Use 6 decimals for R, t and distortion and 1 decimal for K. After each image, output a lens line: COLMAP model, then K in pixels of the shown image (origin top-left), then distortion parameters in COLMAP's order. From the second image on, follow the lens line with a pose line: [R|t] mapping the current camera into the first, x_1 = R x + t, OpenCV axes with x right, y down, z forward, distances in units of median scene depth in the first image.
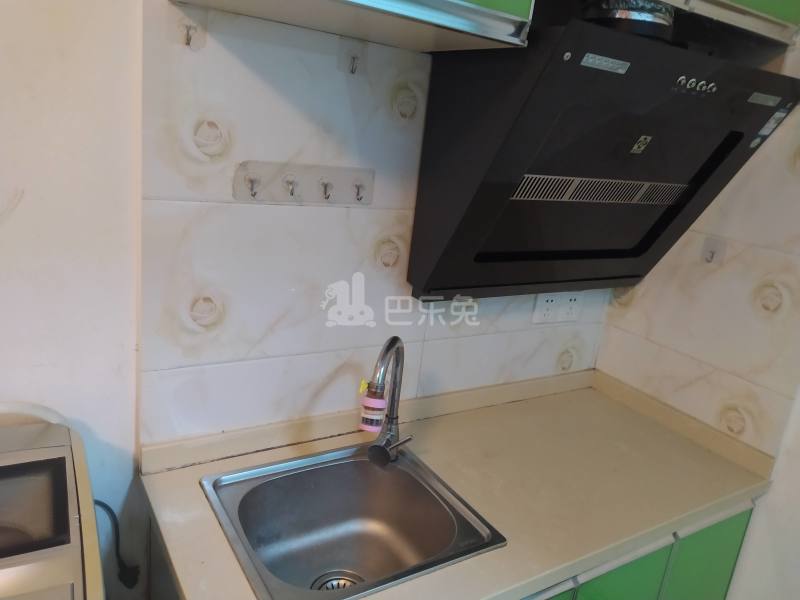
lens RADIAL K [[607.0, 0, 400.6], [0, 607.0, 302.1], [0, 0, 1]] dist [0.054992, -0.090740]
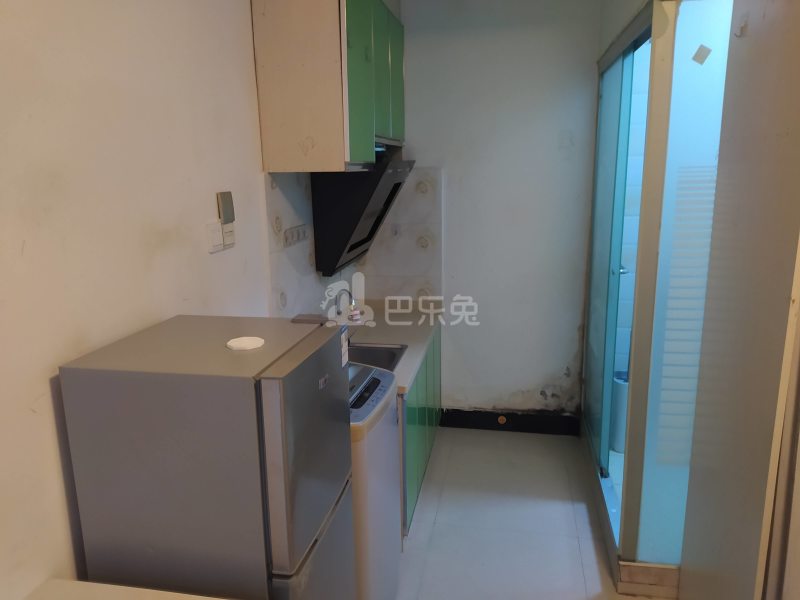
lens RADIAL K [[607.0, 0, 396.2], [0, 607.0, 301.2], [0, 0, 1]] dist [0.054992, -0.090740]
pose [[0.672548, -0.286305, 0.682428, -1.422566], [0.303679, 0.947689, 0.098310, -0.063758], [-0.674876, 0.141121, 0.724311, -0.814790]]
